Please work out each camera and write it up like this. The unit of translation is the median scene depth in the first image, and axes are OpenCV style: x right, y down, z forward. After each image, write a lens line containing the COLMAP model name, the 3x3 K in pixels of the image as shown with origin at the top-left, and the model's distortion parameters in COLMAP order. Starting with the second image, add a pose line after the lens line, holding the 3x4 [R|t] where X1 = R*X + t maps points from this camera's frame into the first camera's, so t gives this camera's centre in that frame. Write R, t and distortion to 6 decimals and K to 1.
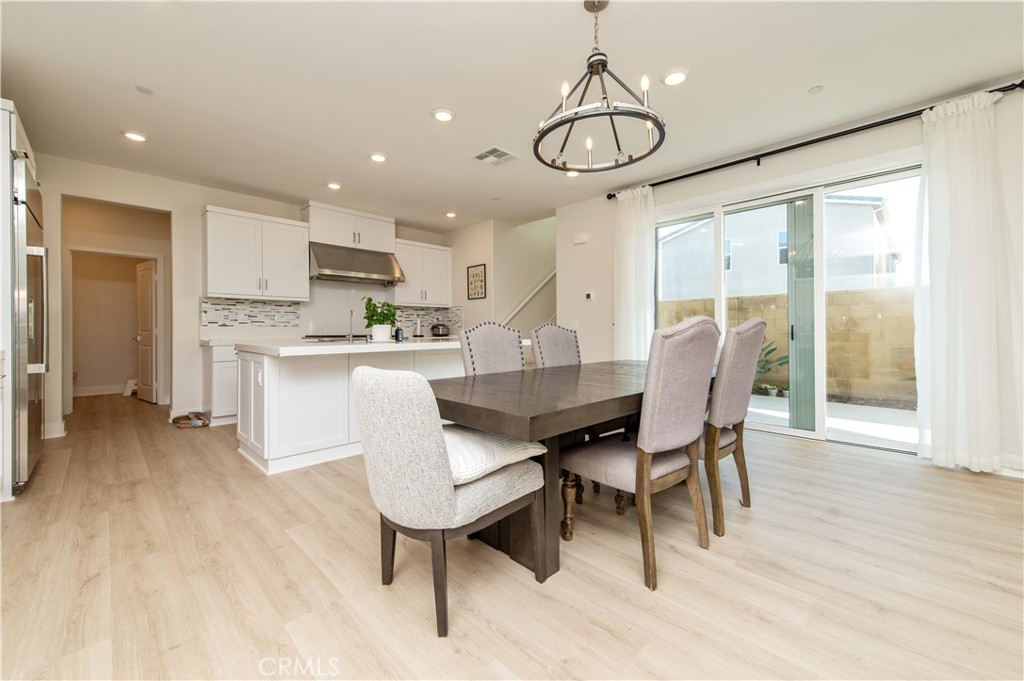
lens RADIAL K [[399.8, 0, 515.5], [0, 399.8, 331.2], [0, 0, 1]] dist [0.015961, -0.004567]
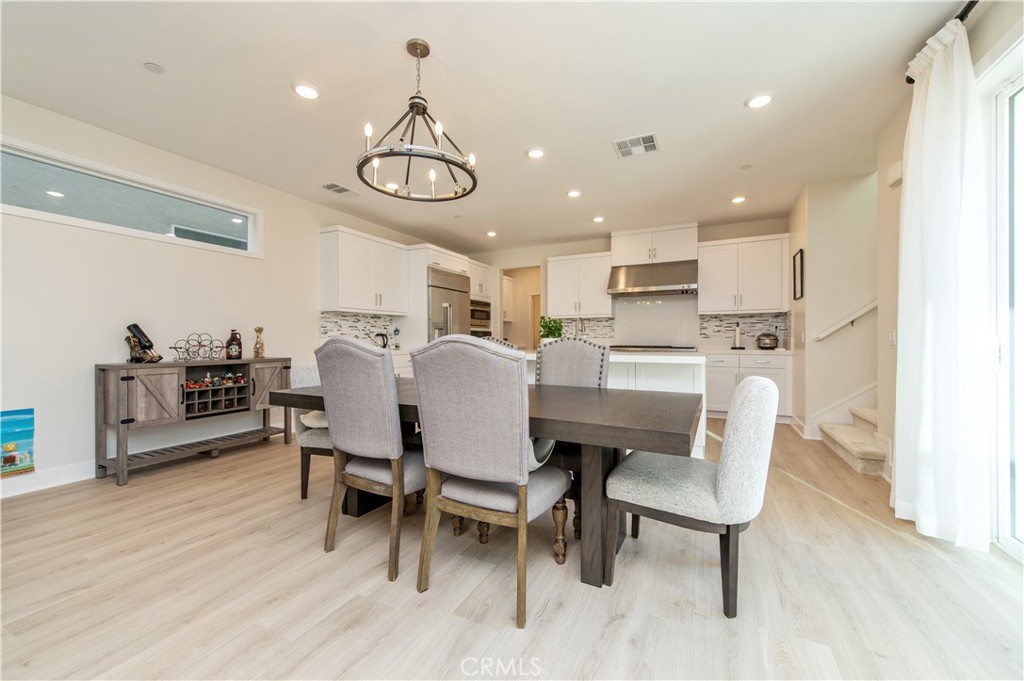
lens RADIAL K [[399.8, 0, 513.8], [0, 399.8, 340.0], [0, 0, 1]] dist [0.015961, -0.004567]
pose [[0.316777, 0.005322, -0.948485, 0.524132], [-0.002743, 0.999985, 0.004695, -0.010649], [0.948496, 0.001115, 0.316787, 0.350053]]
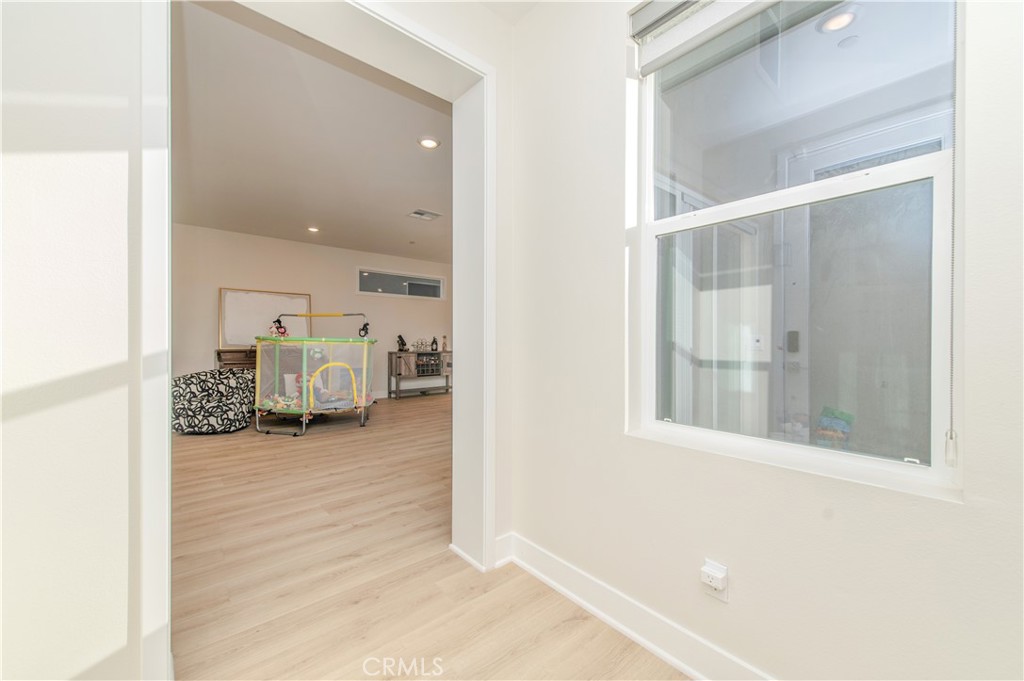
lens RADIAL K [[399.8, 0, 518.4], [0, 399.8, 339.1], [0, 0, 1]] dist [0.015961, -0.004567]
pose [[-0.076358, 0.000850, -0.997080, 1.186720], [-0.004699, 0.999988, 0.001212, -0.019882], [0.997069, 0.004778, -0.076353, 0.540889]]
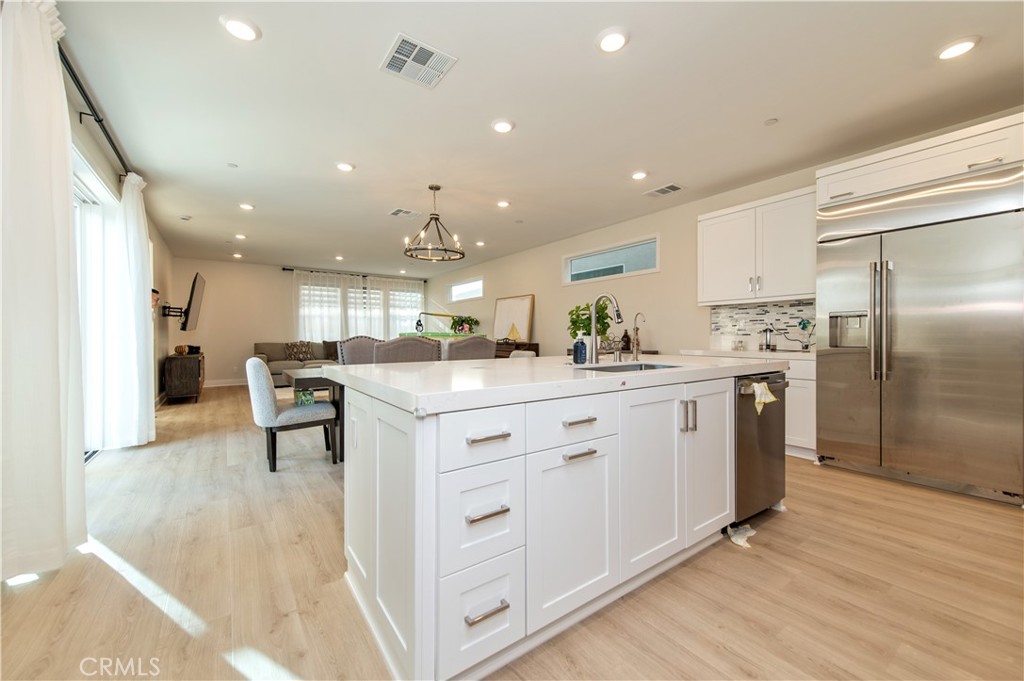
lens RADIAL K [[399.8, 0, 514.4], [0, 399.8, 338.0], [0, 0, 1]] dist [0.015961, -0.004567]
pose [[-0.985736, 0.006557, 0.168170, -0.222133], [0.007984, 0.999938, 0.007808, -0.012672], [-0.168108, 0.009040, -0.985727, 1.186934]]
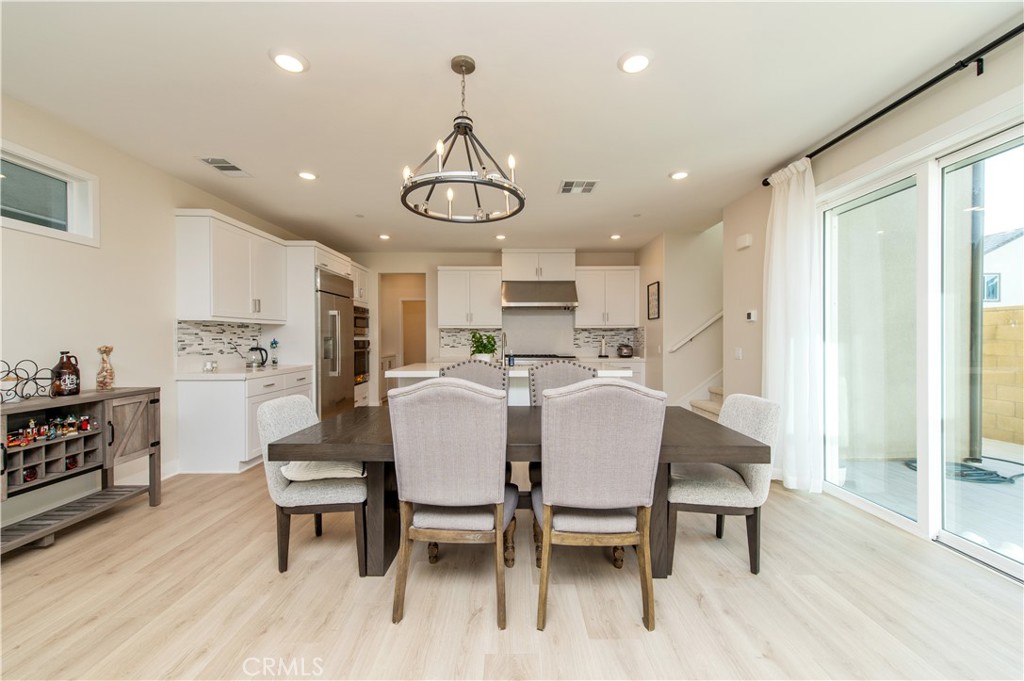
lens RADIAL K [[399.8, 0, 515.8], [0, 399.8, 340.2], [0, 0, 1]] dist [0.015961, -0.004567]
pose [[0.708765, 0.006611, -0.705414, 0.409687], [-0.004283, 0.999978, 0.005068, -0.043105], [0.705432, -0.000571, 0.708778, 0.136483]]
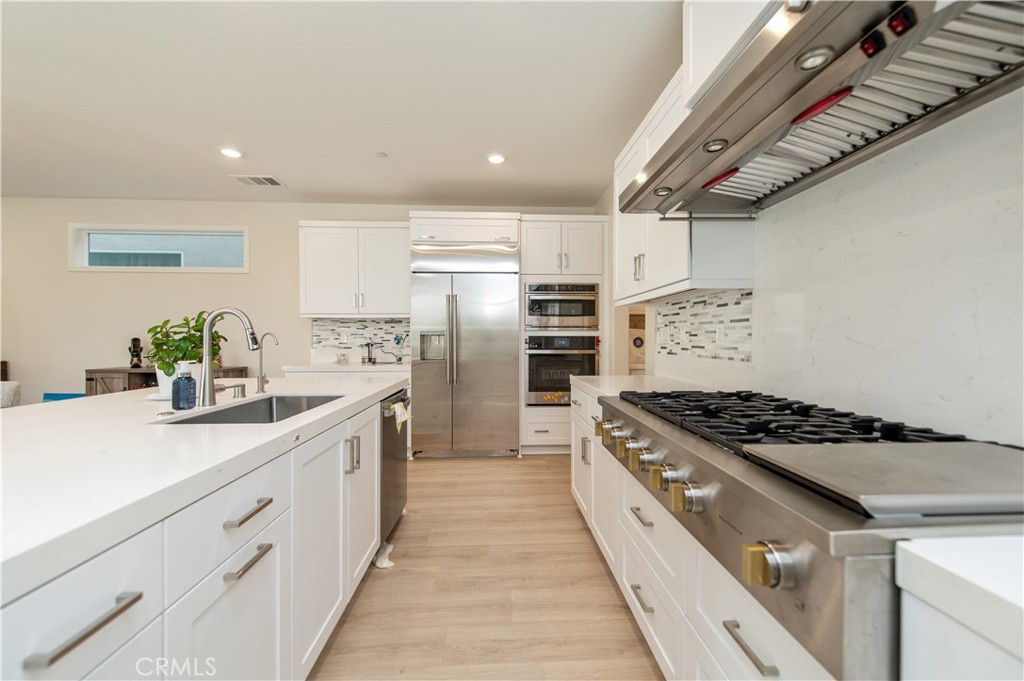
lens RADIAL K [[399.8, 0, 512.6], [0, 399.8, 339.9], [0, 0, 1]] dist [0.015961, -0.004567]
pose [[-0.680807, 0.005979, -0.732438, -0.167358], [-0.000289, 0.999964, 0.008431, -0.034013], [0.732463, 0.005951, -0.680781, 1.125899]]
